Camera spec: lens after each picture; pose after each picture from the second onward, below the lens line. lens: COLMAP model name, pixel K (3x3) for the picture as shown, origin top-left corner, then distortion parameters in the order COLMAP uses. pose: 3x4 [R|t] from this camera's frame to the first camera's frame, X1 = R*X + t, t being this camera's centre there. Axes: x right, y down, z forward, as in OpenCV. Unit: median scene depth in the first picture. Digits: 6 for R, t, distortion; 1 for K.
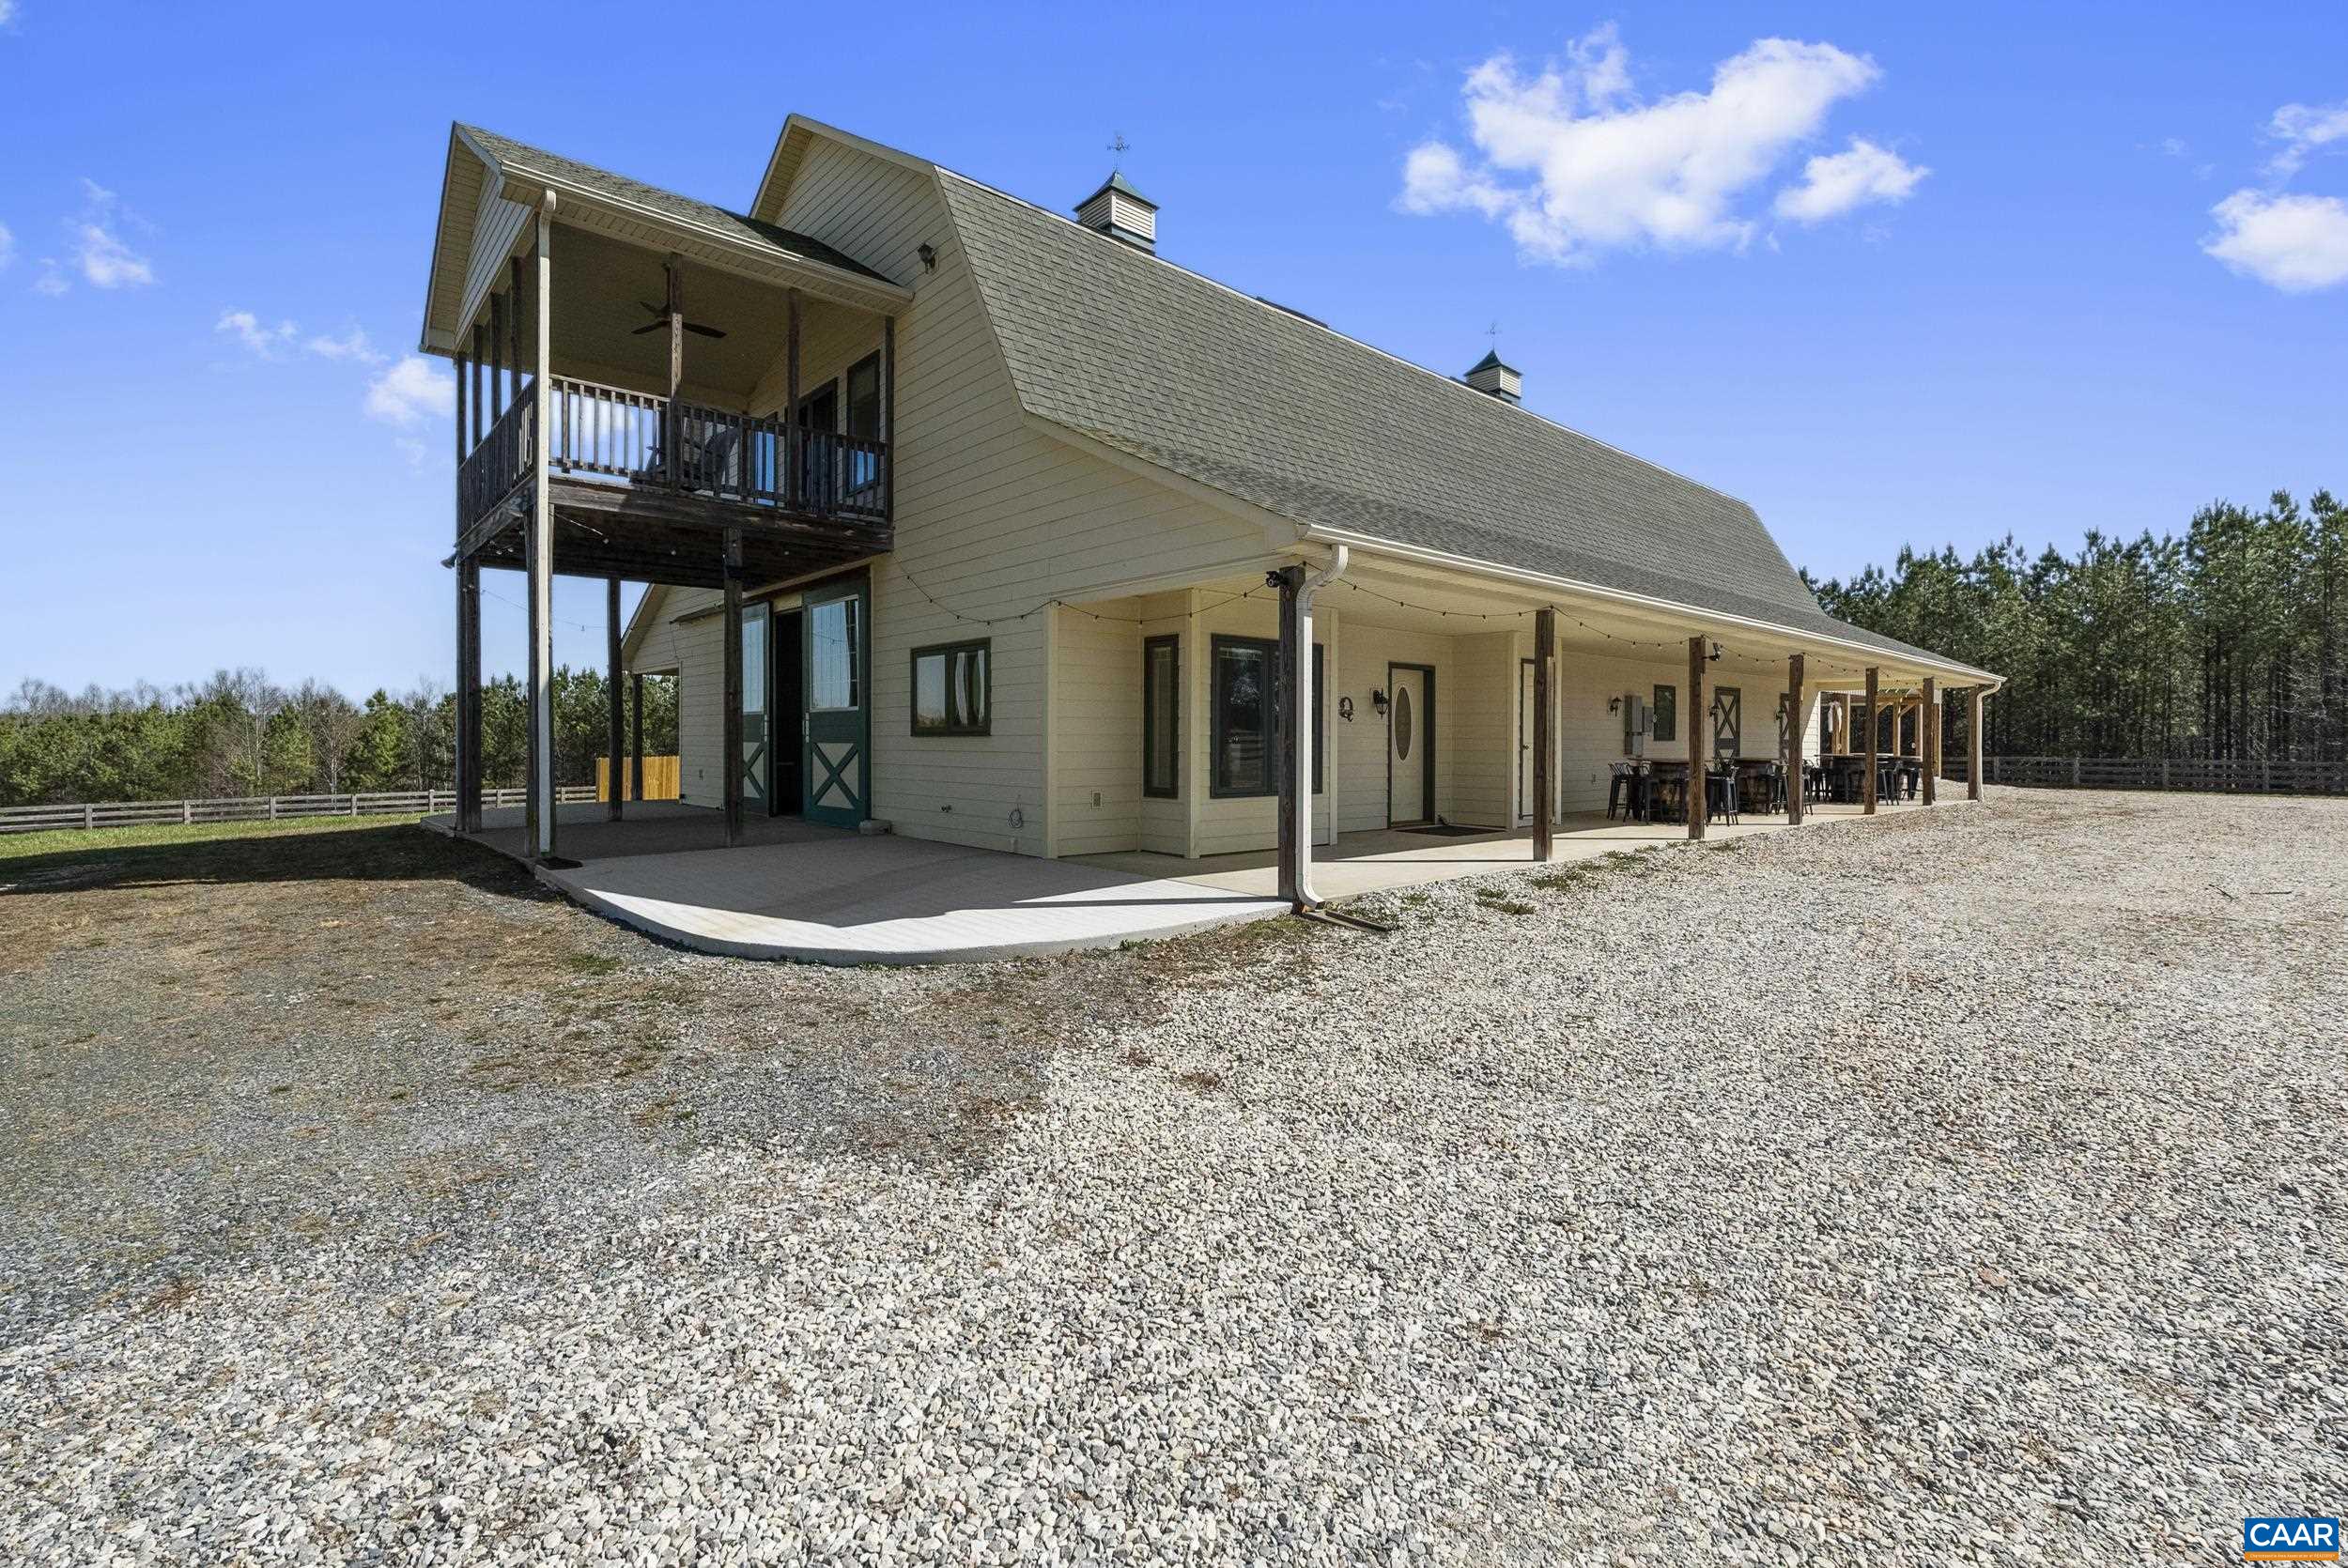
lens RADIAL K [[1047.8, 0, 1176.8], [0, 1047.8, 750.7], [0, 0, 1]] dist [-0.002701, 0.000168]
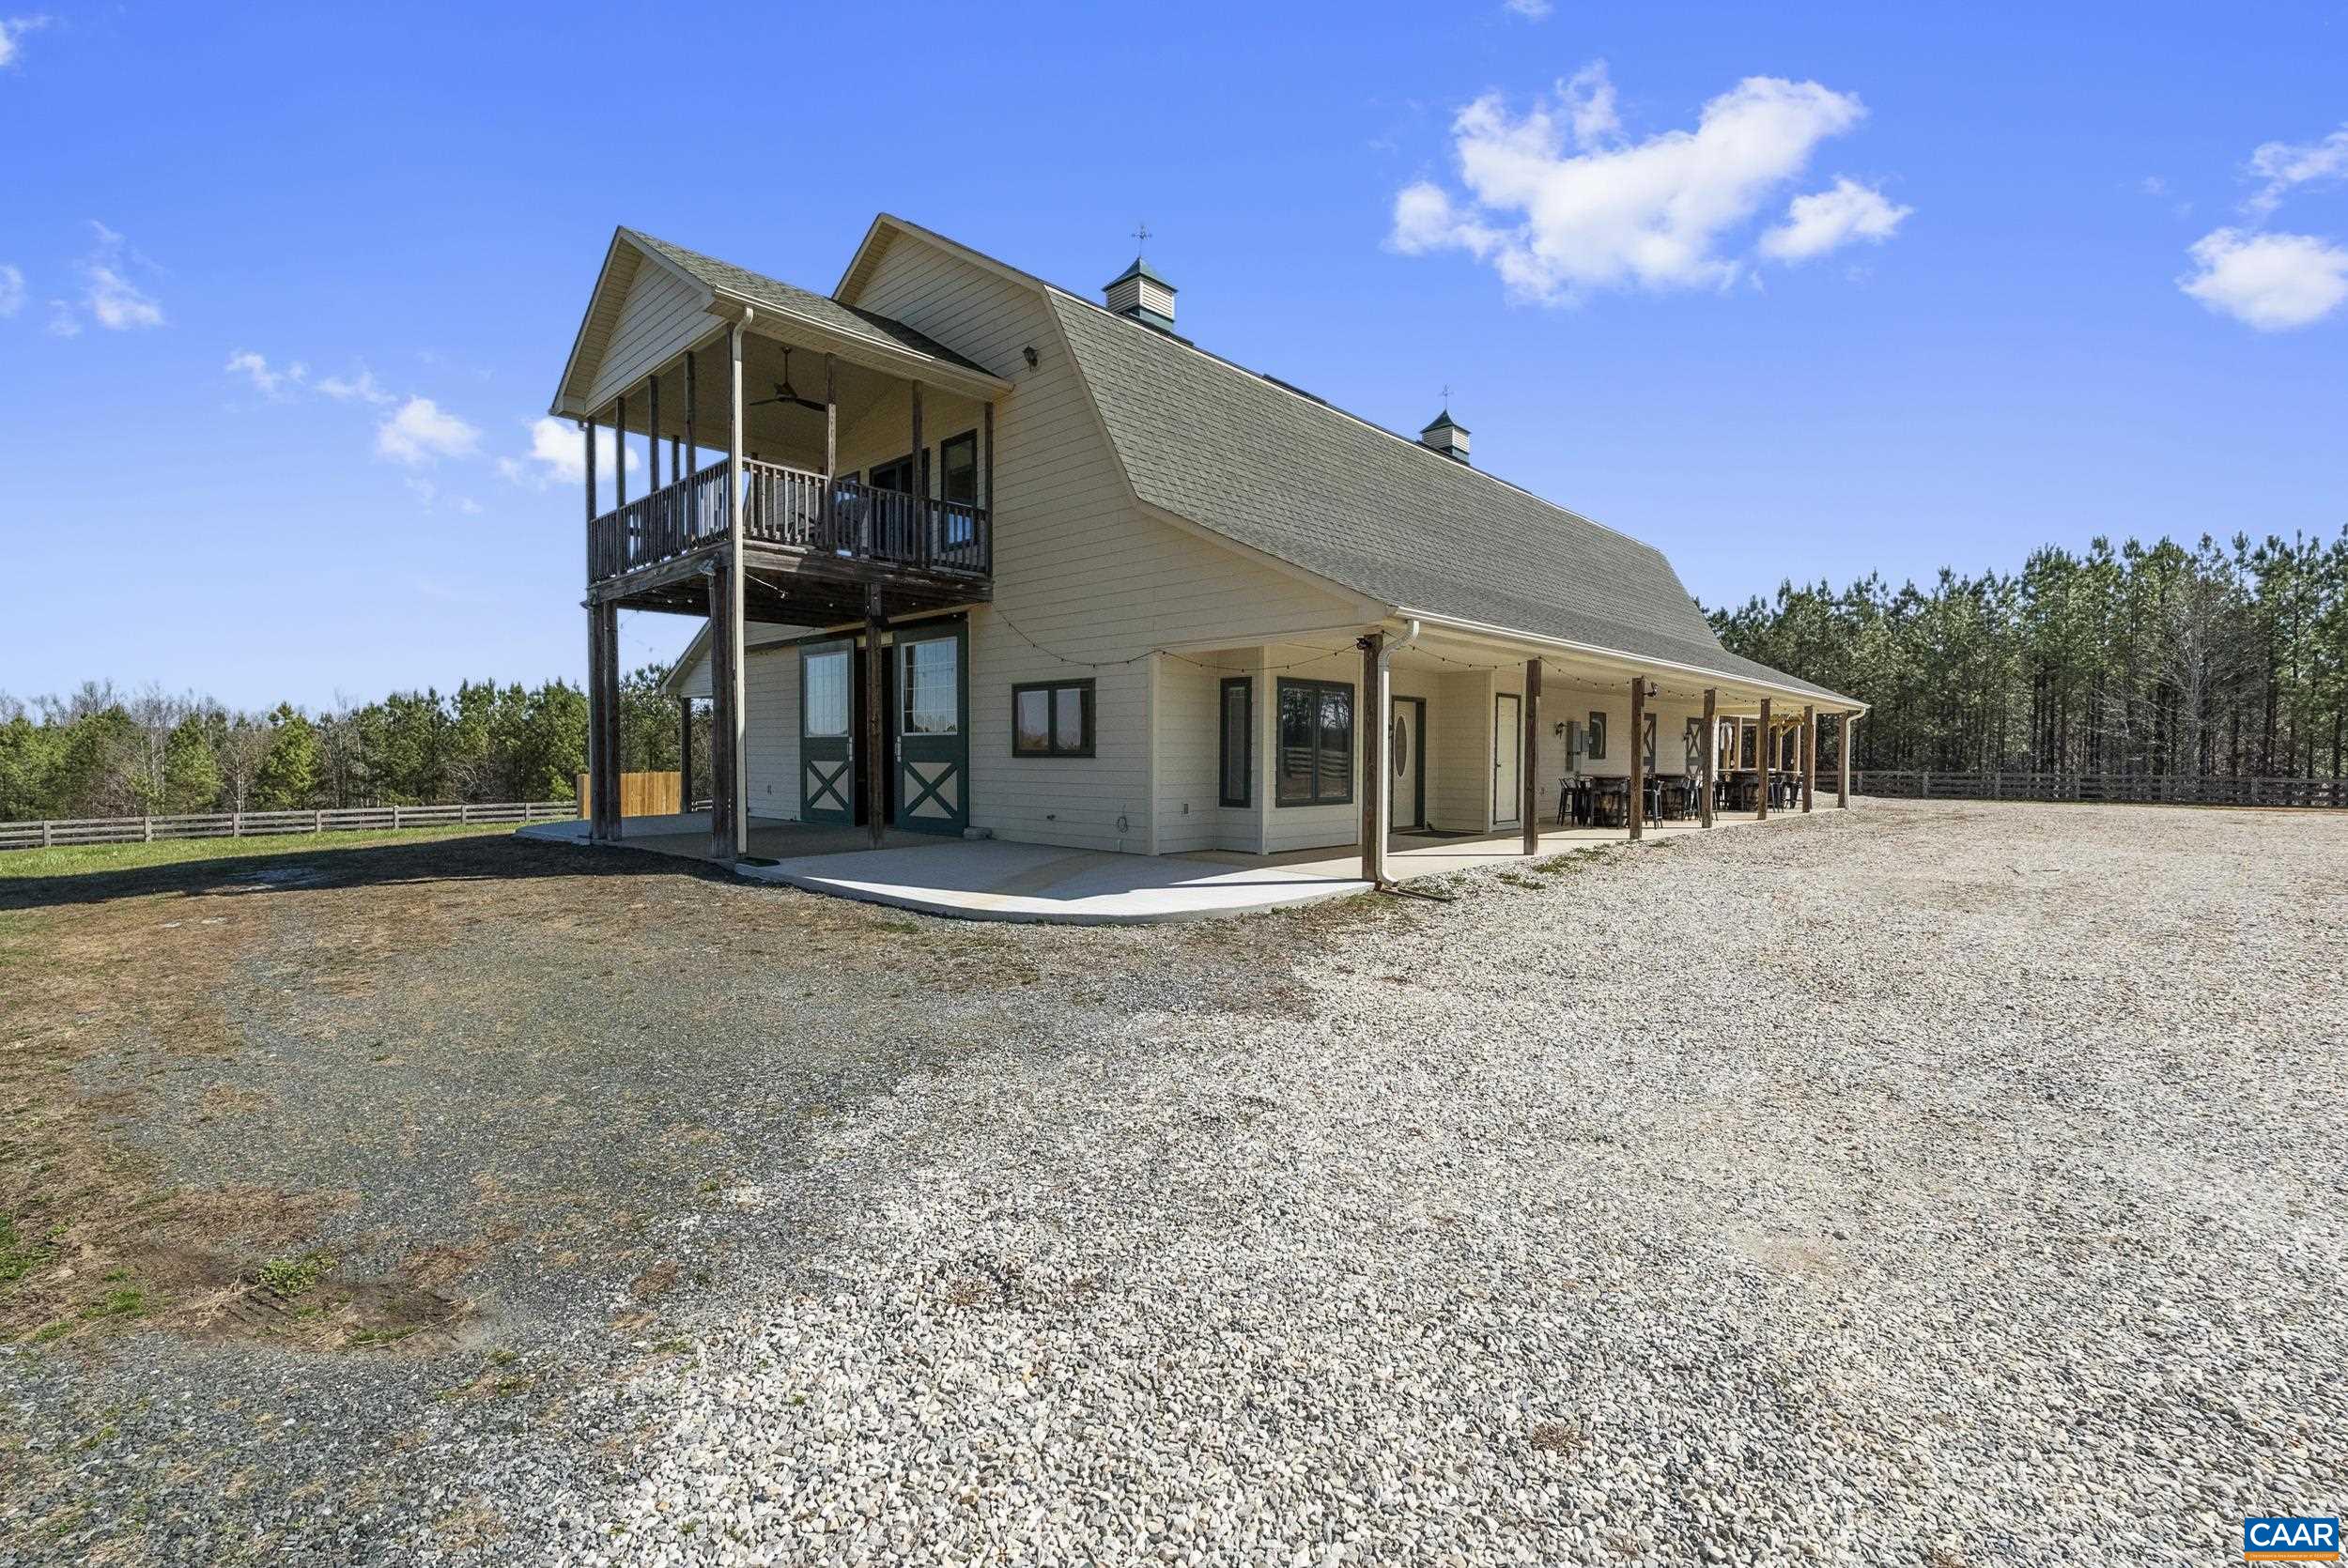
lens RADIAL K [[1047.8, 0, 1171.6], [0, 1047.8, 797.2], [0, 0, 1]] dist [-0.002701, 0.000168]
pose [[0.996491, -0.003232, 0.083640, -0.176913], [0.000656, 0.999525, 0.030808, -0.004938], [-0.083700, -0.030645, 0.996020, -0.219550]]
